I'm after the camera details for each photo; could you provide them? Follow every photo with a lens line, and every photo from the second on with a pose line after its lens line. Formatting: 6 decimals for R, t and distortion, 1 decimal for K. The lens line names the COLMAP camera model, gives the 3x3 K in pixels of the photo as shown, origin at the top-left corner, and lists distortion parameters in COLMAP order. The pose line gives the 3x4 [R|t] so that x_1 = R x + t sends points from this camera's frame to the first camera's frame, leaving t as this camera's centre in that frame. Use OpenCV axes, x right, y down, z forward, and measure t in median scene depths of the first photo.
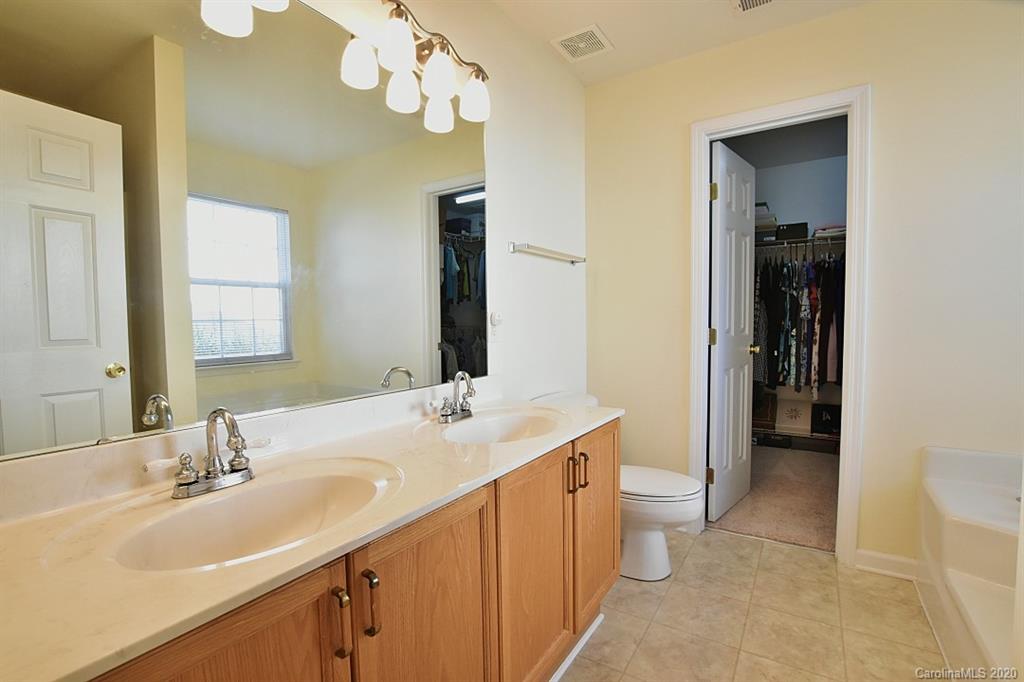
lens RADIAL K [[465.0, 0, 513.4], [0, 465.0, 347.2], [0, 0, 1]] dist [-0.034051, 0.005893]
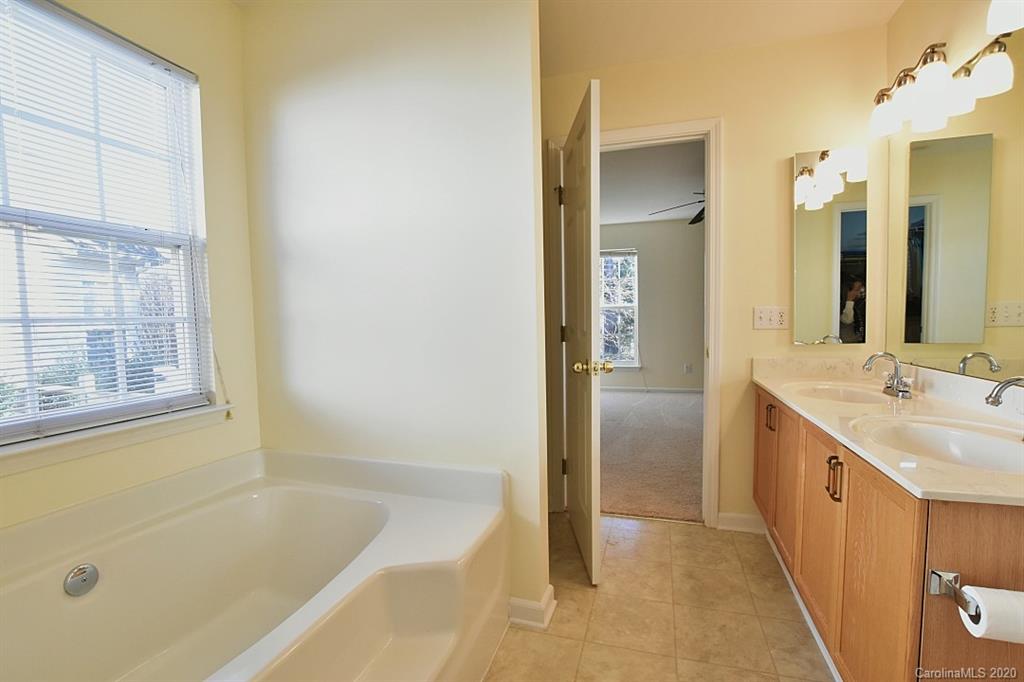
lens RADIAL K [[465.0, 0, 513.4], [0, 465.0, 347.2], [0, 0, 1]] dist [-0.034051, 0.005893]
pose [[-0.962133, 0.049529, -0.268044, 1.019020], [0.015271, 0.991603, 0.128414, -0.117489], [0.272153, 0.119458, -0.954810, 1.680236]]
